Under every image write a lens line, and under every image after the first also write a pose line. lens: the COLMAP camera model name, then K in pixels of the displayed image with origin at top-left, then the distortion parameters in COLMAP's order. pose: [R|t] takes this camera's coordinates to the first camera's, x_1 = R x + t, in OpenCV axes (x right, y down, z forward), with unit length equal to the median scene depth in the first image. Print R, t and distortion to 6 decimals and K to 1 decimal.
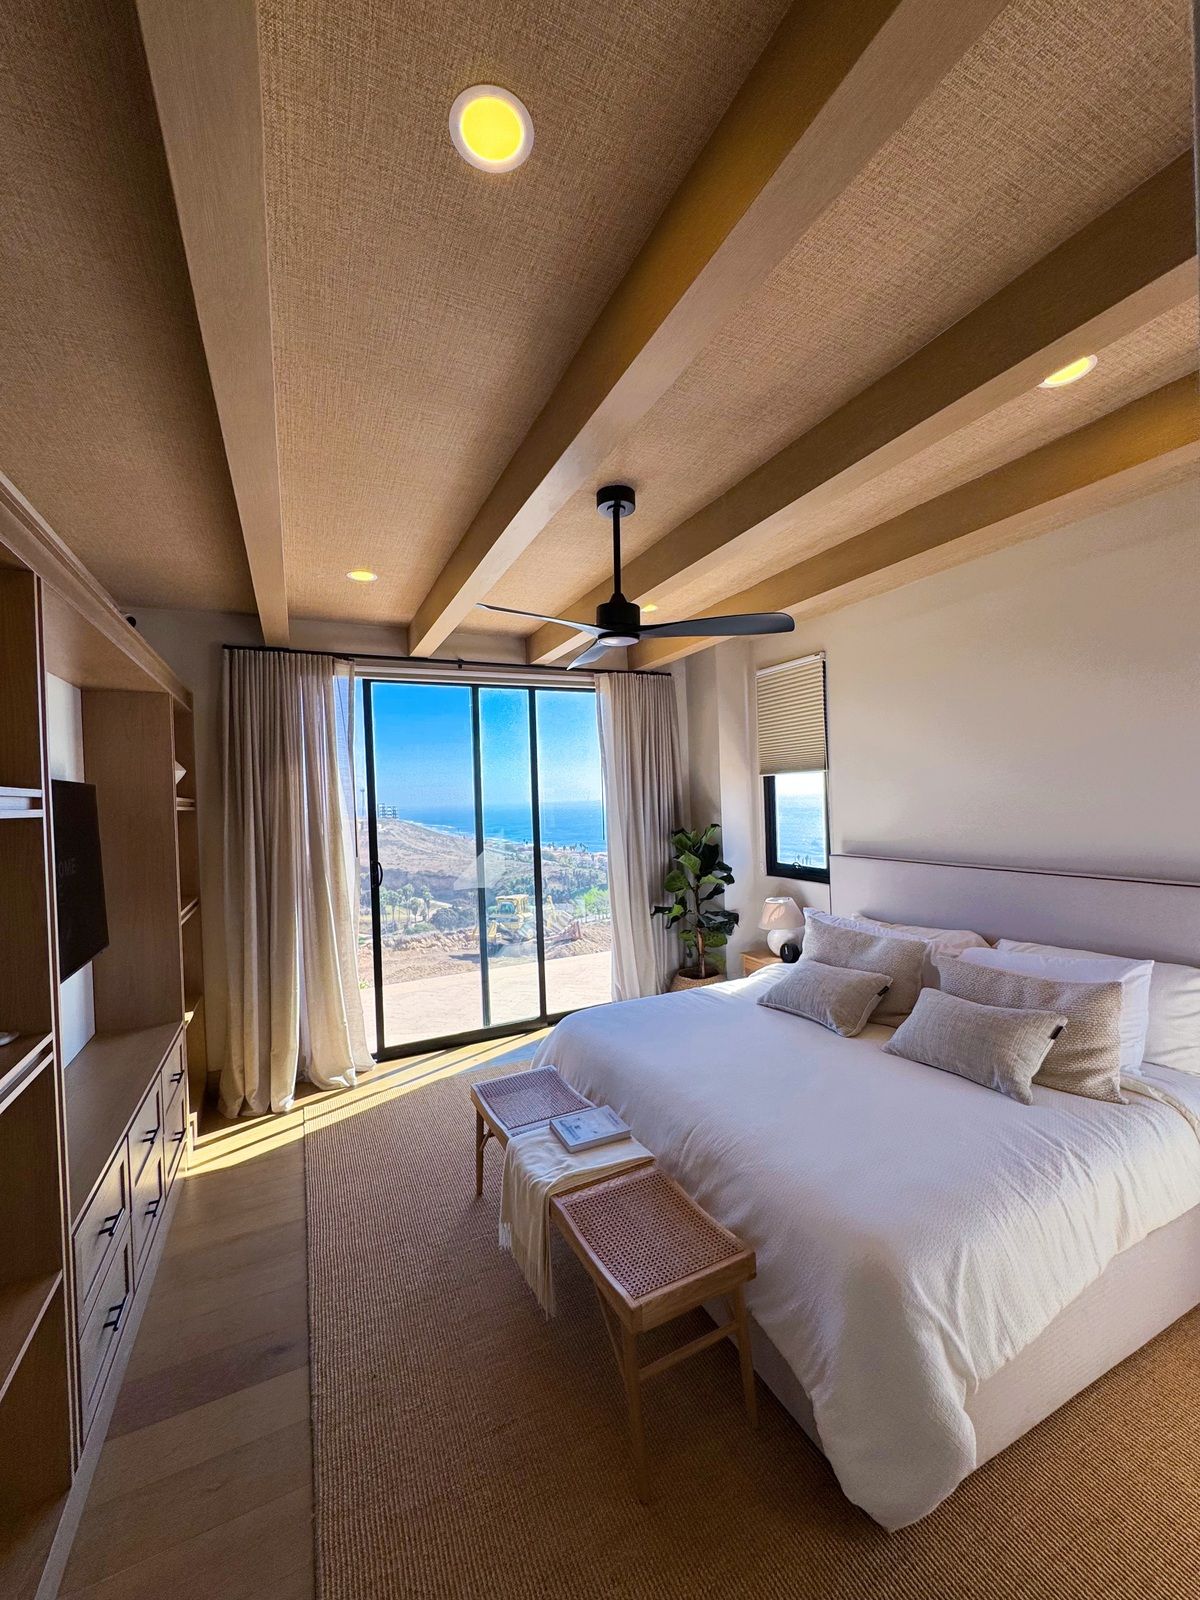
lens RADIAL K [[636.9, 0, 598.5], [0, 636.9, 800.1], [0, 0, 1]] dist [-0.005860, 0.000778]
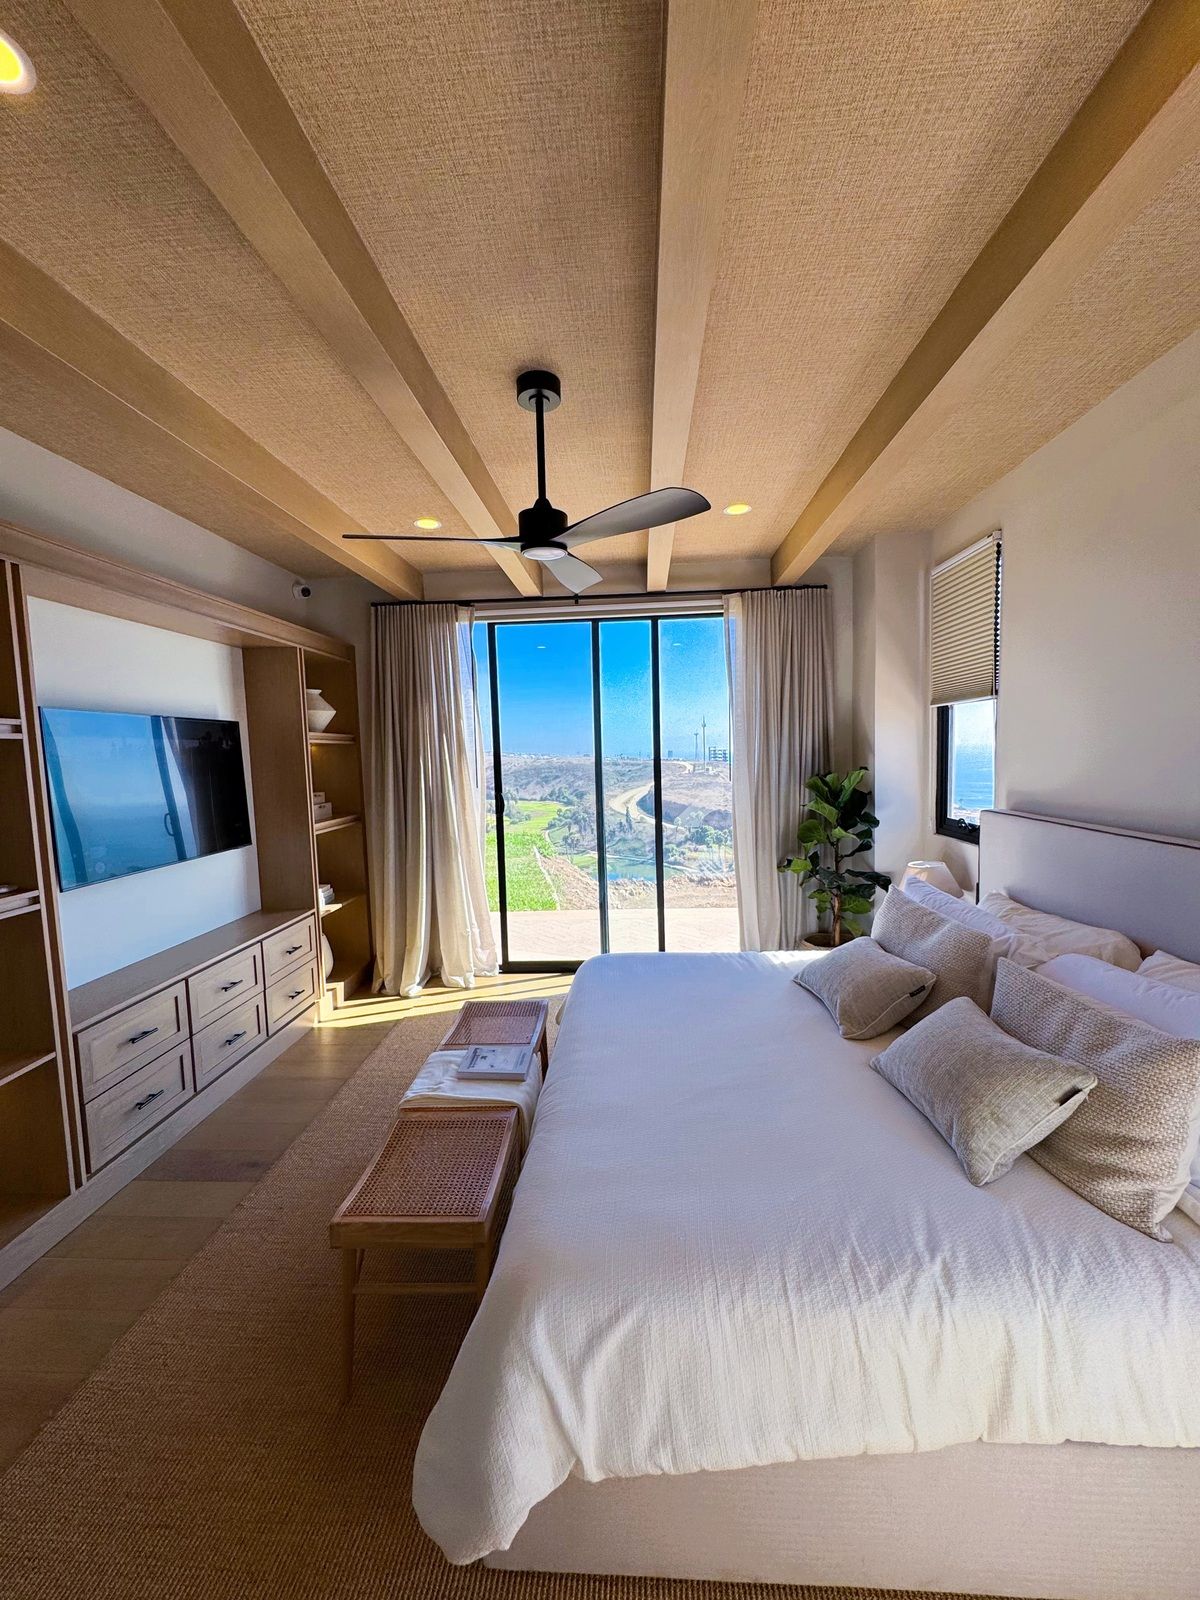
lens RADIAL K [[636.9, 0, 601.9], [0, 636.9, 797.6], [0, 0, 1]] dist [-0.005860, 0.000778]
pose [[0.875738, 0.046090, -0.480581, 0.358336], [-0.005293, 0.996289, 0.085903, 0.010933], [0.482757, -0.072685, 0.872733, 0.146576]]
